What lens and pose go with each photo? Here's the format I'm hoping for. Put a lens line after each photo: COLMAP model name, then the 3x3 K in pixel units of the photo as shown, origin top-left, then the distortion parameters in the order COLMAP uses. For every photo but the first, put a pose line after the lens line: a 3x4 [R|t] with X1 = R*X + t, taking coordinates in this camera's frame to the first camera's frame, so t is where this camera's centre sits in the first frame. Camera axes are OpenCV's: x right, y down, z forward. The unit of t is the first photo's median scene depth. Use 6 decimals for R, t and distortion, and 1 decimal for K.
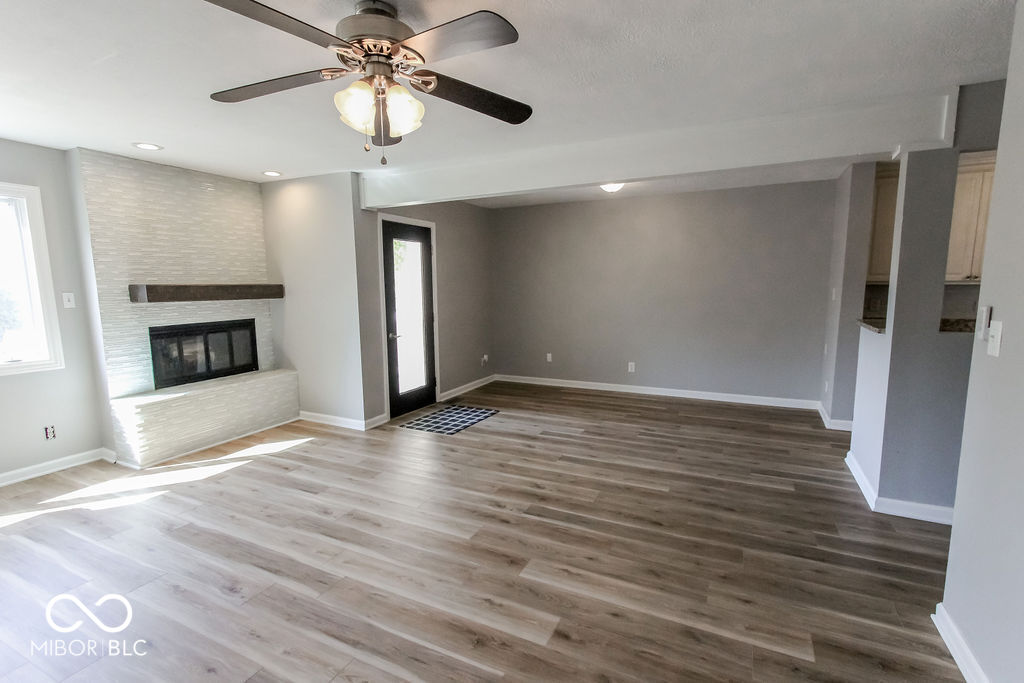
lens RADIAL K [[464.9, 0, 512.0], [0, 464.9, 341.5], [0, 0, 1]] dist [-0.001729, -0.000404]
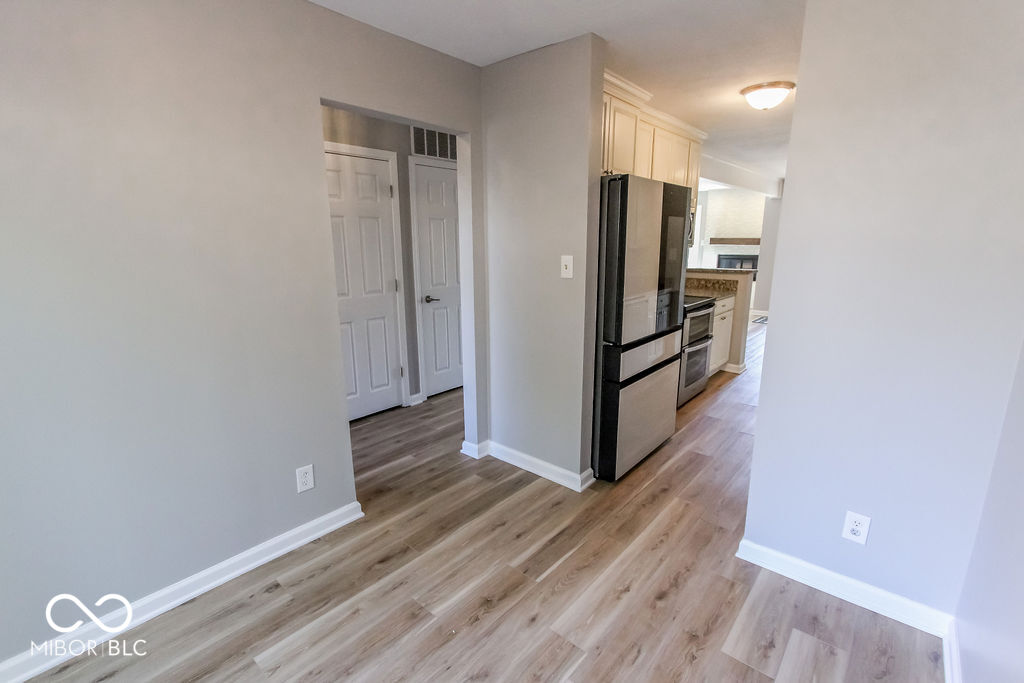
lens RADIAL K [[464.9, 0, 512.0], [0, 464.9, 341.5], [0, 0, 1]] dist [-0.001729, -0.000404]
pose [[-0.255132, 0.222142, -0.941042, 1.820091], [-0.110118, 0.960243, 0.256530, -0.090641], [0.960615, 0.169074, -0.220526, 0.485472]]
